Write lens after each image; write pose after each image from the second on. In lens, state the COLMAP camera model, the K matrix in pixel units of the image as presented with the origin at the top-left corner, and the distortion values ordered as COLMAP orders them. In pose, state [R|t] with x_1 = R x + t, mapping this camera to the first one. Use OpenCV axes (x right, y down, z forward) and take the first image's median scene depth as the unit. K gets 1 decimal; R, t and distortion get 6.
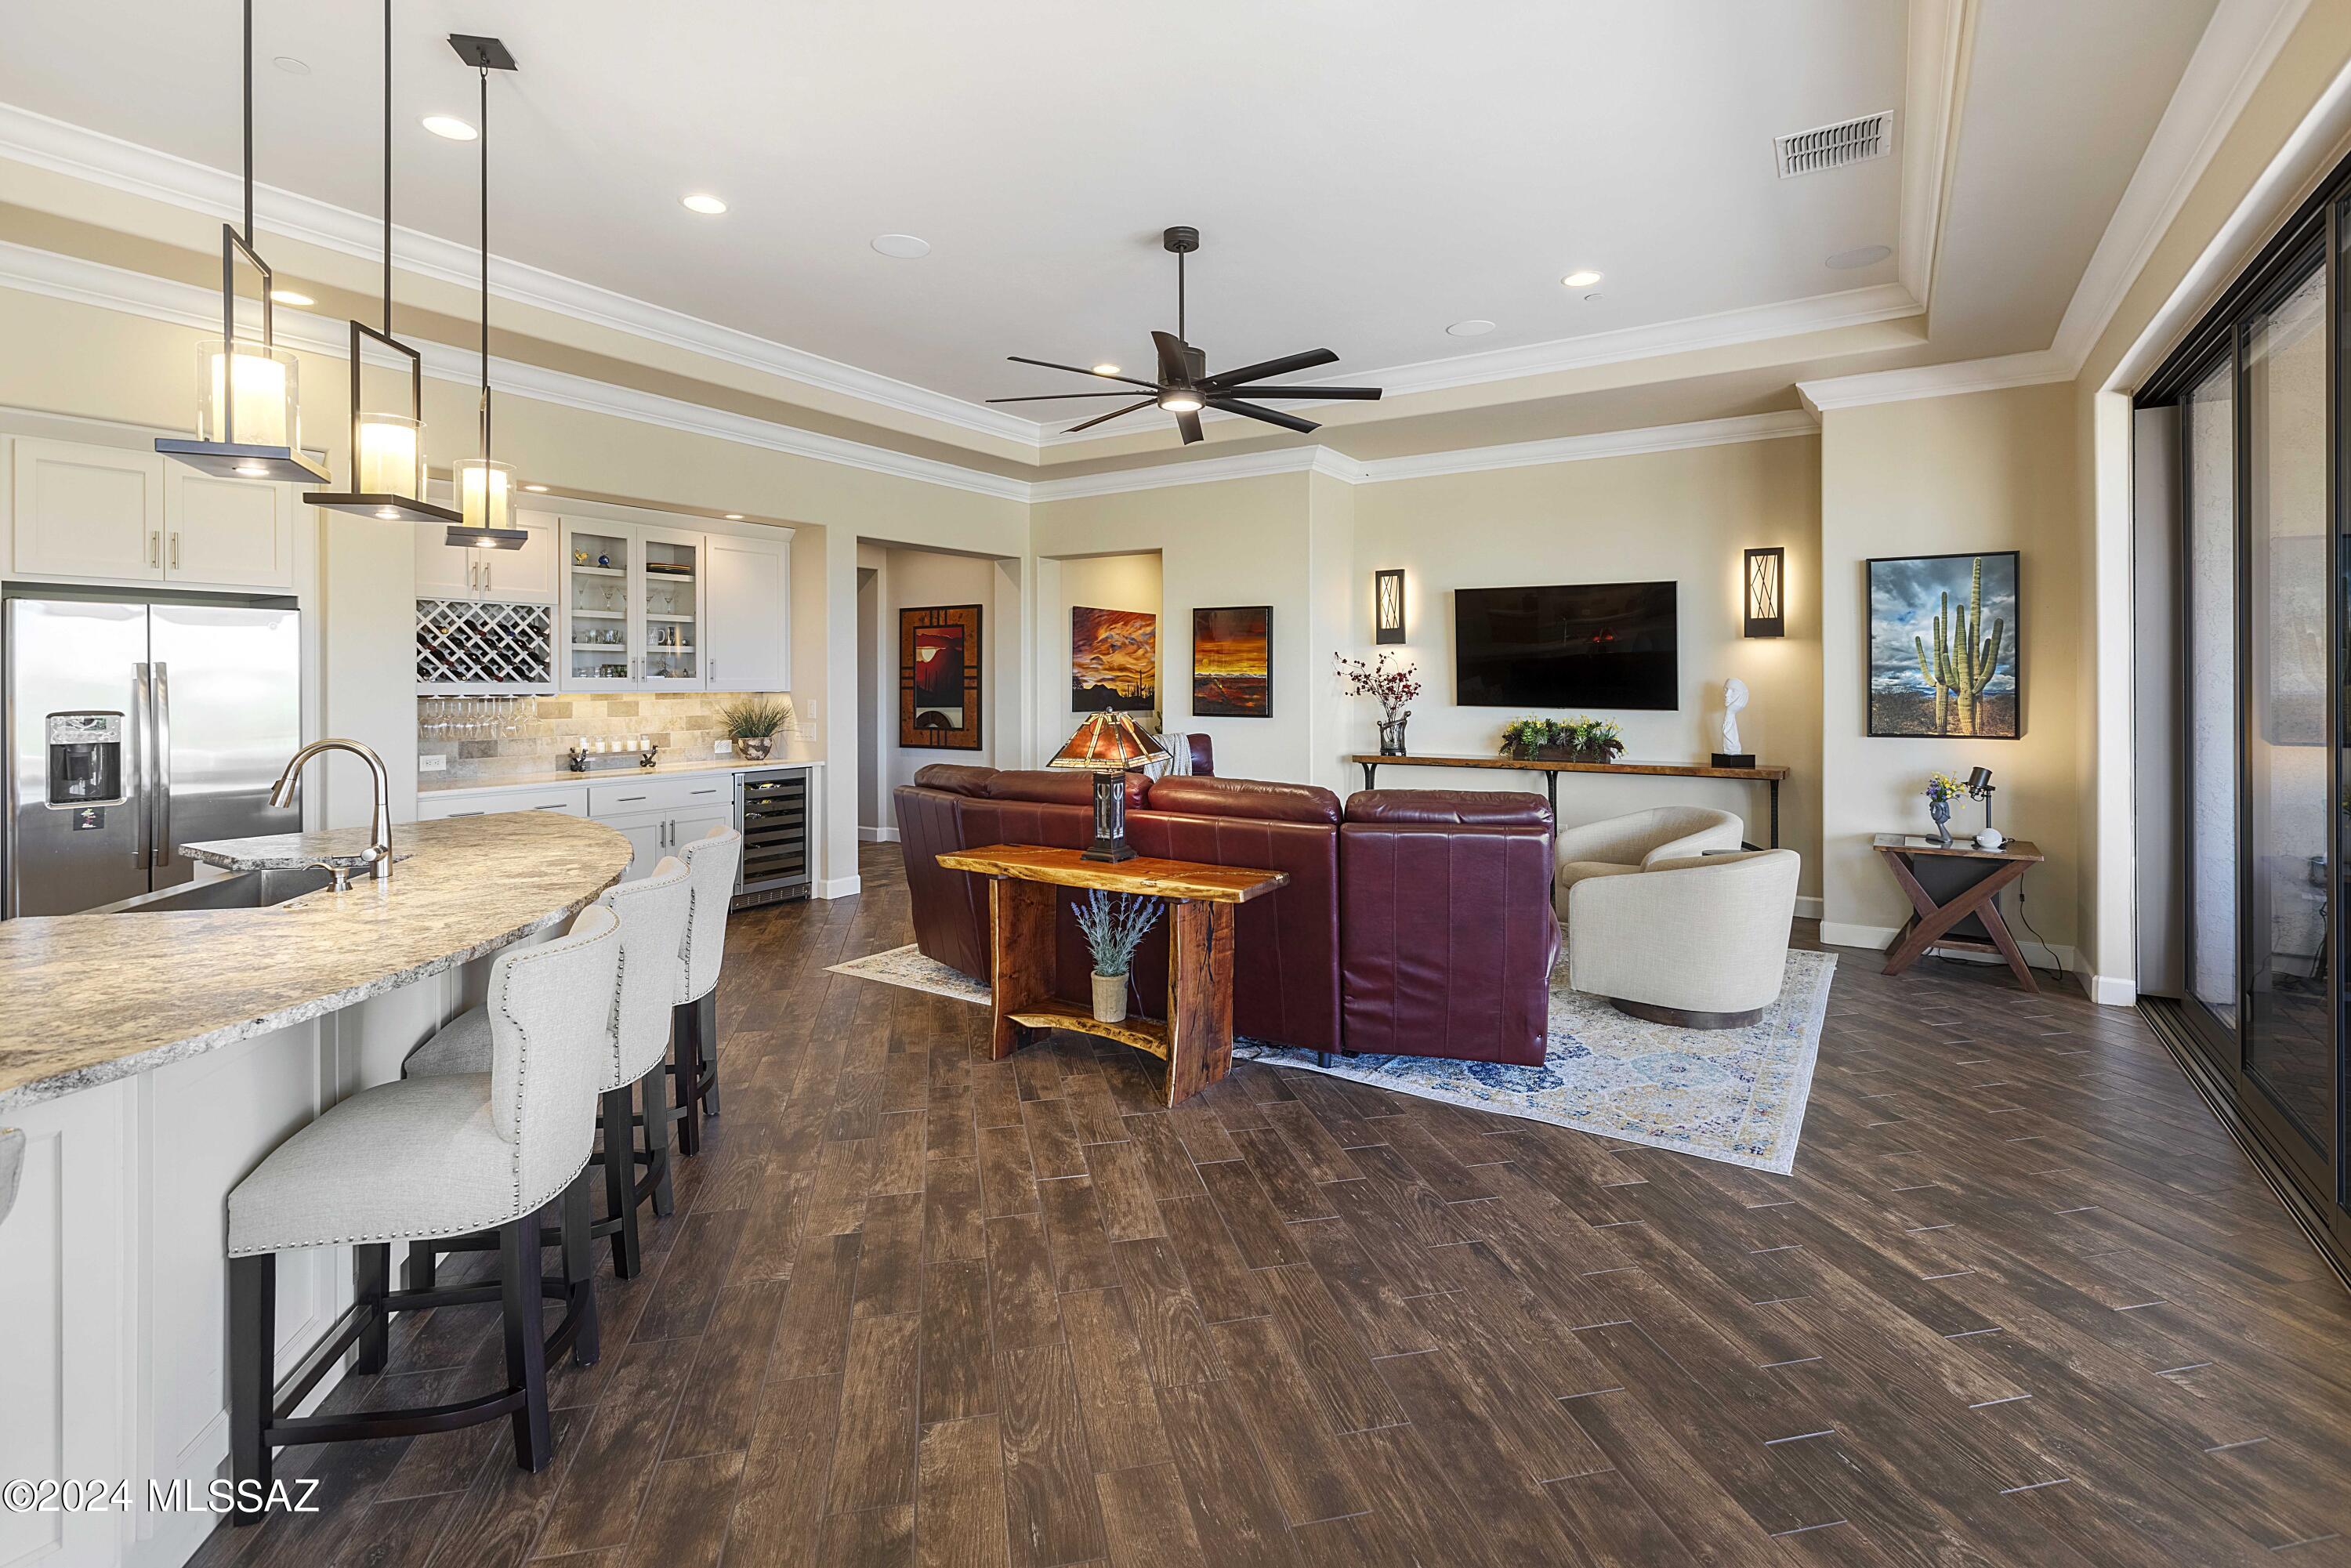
lens RADIAL K [[1087.3, 0, 1177.0], [0, 1087.3, 683.7], [0, 0, 1]] dist [0.012017, -0.005872]
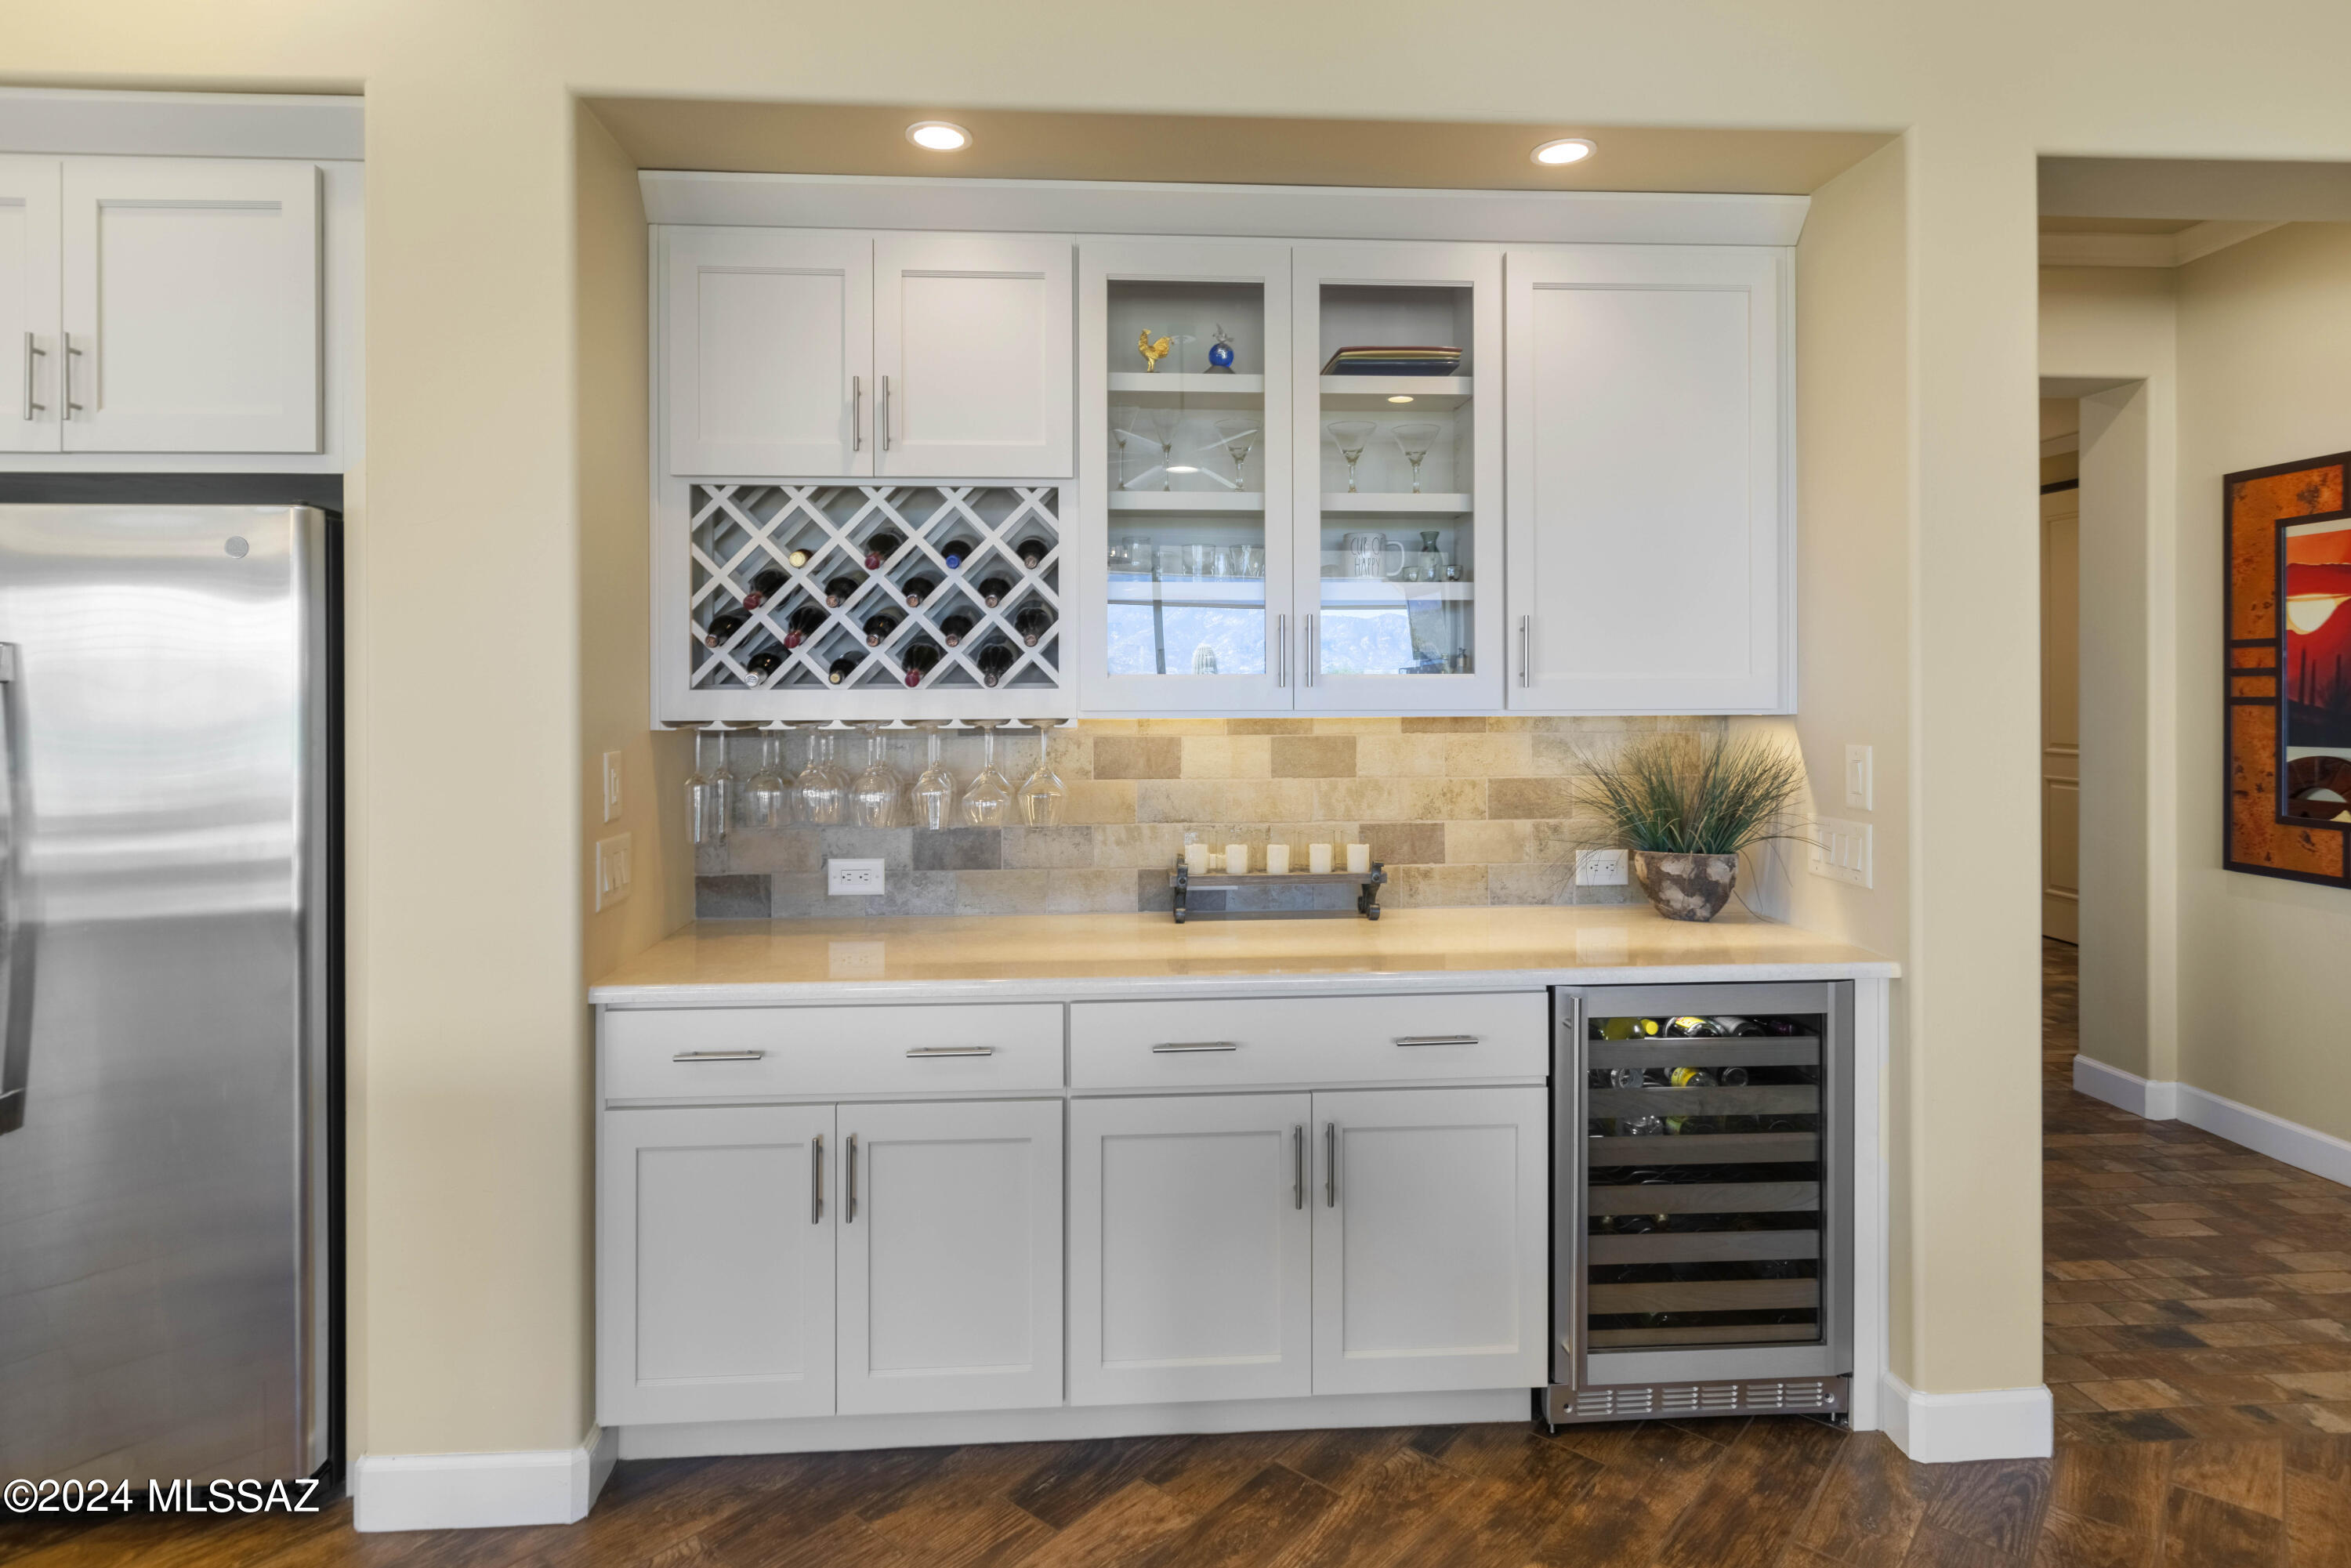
lens RADIAL K [[1277.1, 0, 1174.4], [0, 1277.1, 688.6], [0, 0, 1]] dist [0.003542, 0.000964]
pose [[0.594950, -0.003003, -0.803757, -0.172563], [-0.000011, 0.999993, -0.003744, 0.001007], [0.803763, 0.002236, 0.594946, 0.669886]]
